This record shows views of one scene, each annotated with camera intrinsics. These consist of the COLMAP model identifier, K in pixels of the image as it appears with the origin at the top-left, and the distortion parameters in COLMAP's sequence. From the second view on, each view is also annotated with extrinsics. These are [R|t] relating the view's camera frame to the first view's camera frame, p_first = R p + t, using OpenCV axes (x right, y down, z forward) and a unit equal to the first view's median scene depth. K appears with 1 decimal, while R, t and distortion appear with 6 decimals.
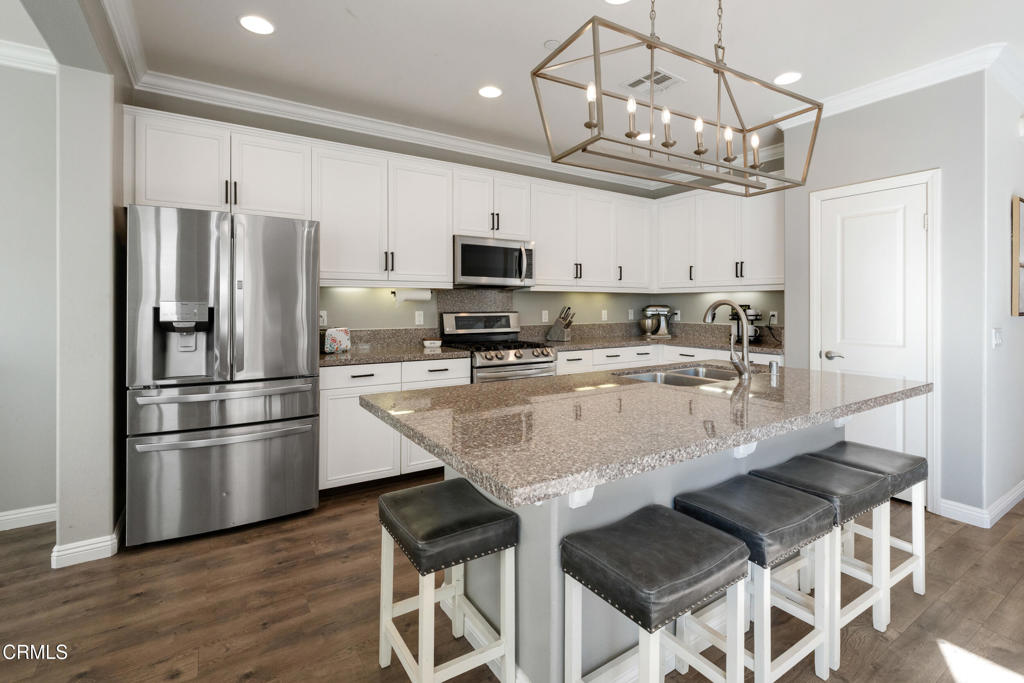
lens RADIAL K [[473.6, 0, 517.7], [0, 473.6, 305.8], [0, 0, 1]] dist [-0.000302, 0.000206]
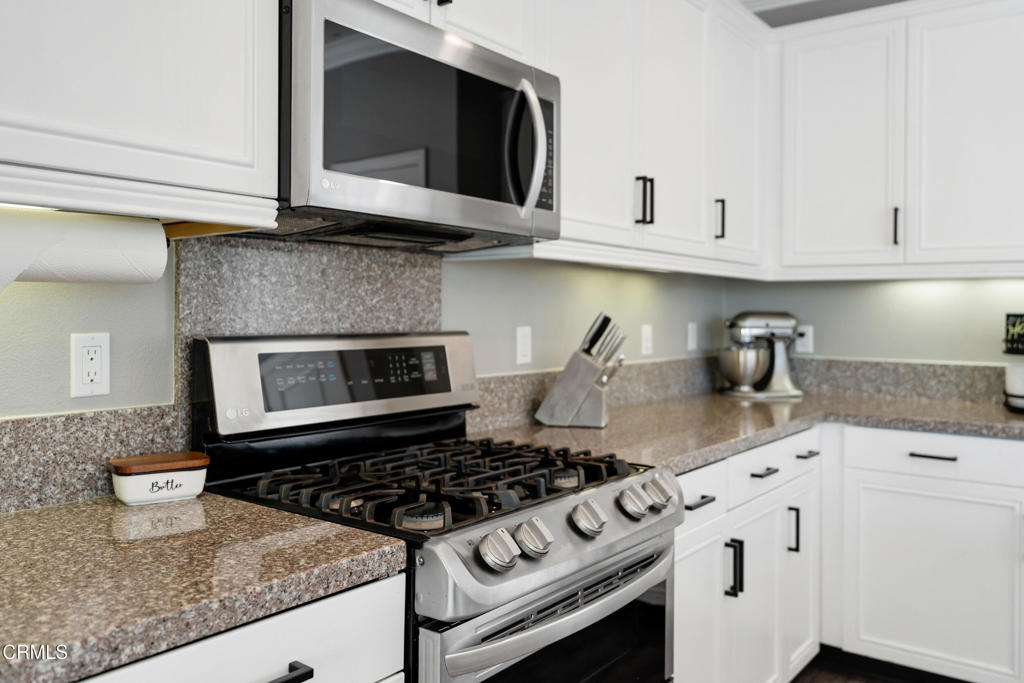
lens RADIAL K [[824.1, 0, 512.5], [0, 824.1, 308.0], [0, 0, 1]] dist [0.001871, -0.001050]
pose [[0.940415, 0.009673, 0.339890, -0.155316], [-0.008315, 0.999951, -0.005453, 0.000939], [-0.339926, 0.002302, 0.940449, 0.588195]]
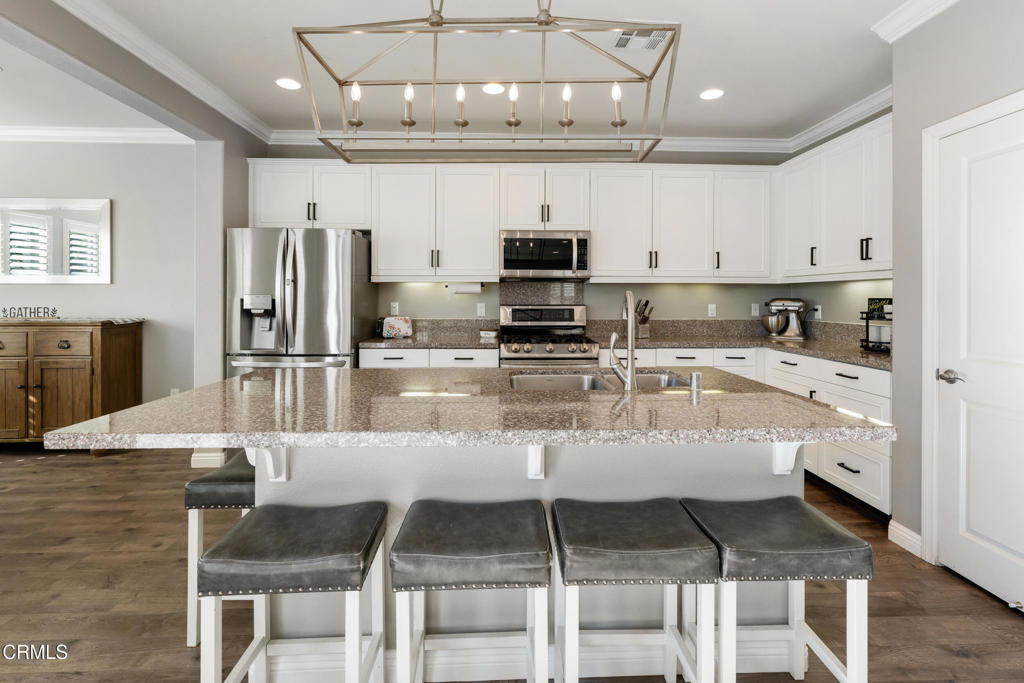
lens RADIAL K [[472.0, 0, 511.5], [0, 472.0, 298.8], [0, 0, 1]] dist [-0.001002, -0.000253]
pose [[0.859466, 0.002799, -0.511186, 0.396645], [-0.002864, 0.999996, 0.000661, 0.000017], [0.511186, 0.000896, 0.859470, 0.118262]]
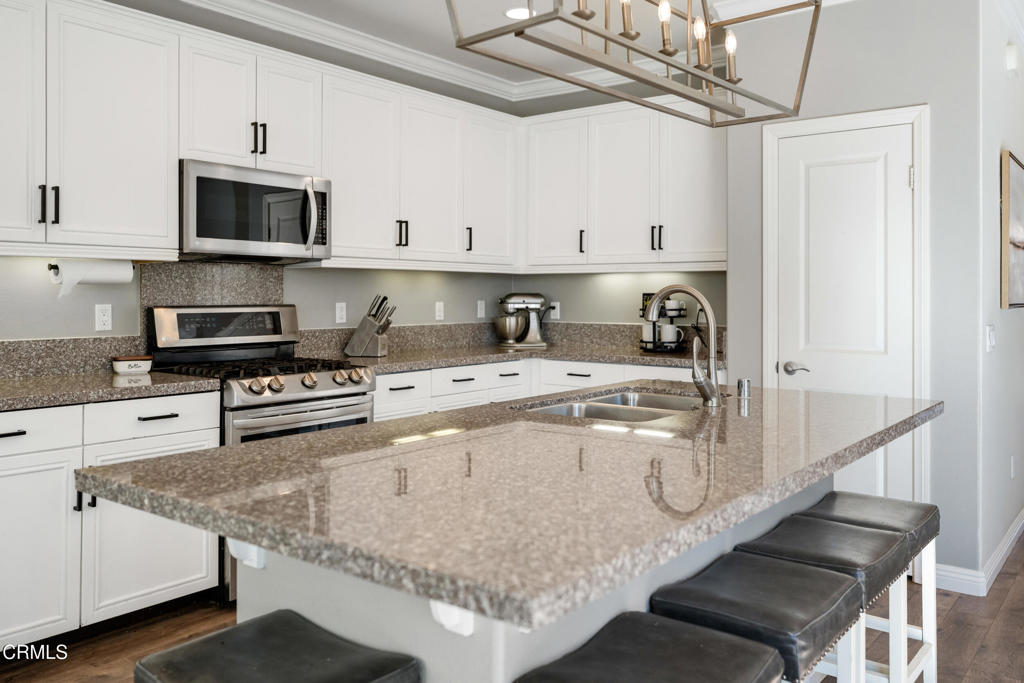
lens RADIAL K [[836.9, 0, 514.5], [0, 836.9, 289.6], [0, 0, 1]] dist [0.002830, -0.001633]
pose [[0.945069, 0.003601, 0.326852, -0.083901], [-0.001580, 0.999978, -0.006450, 0.000830], [-0.326868, 0.005579, 0.945054, 0.001556]]
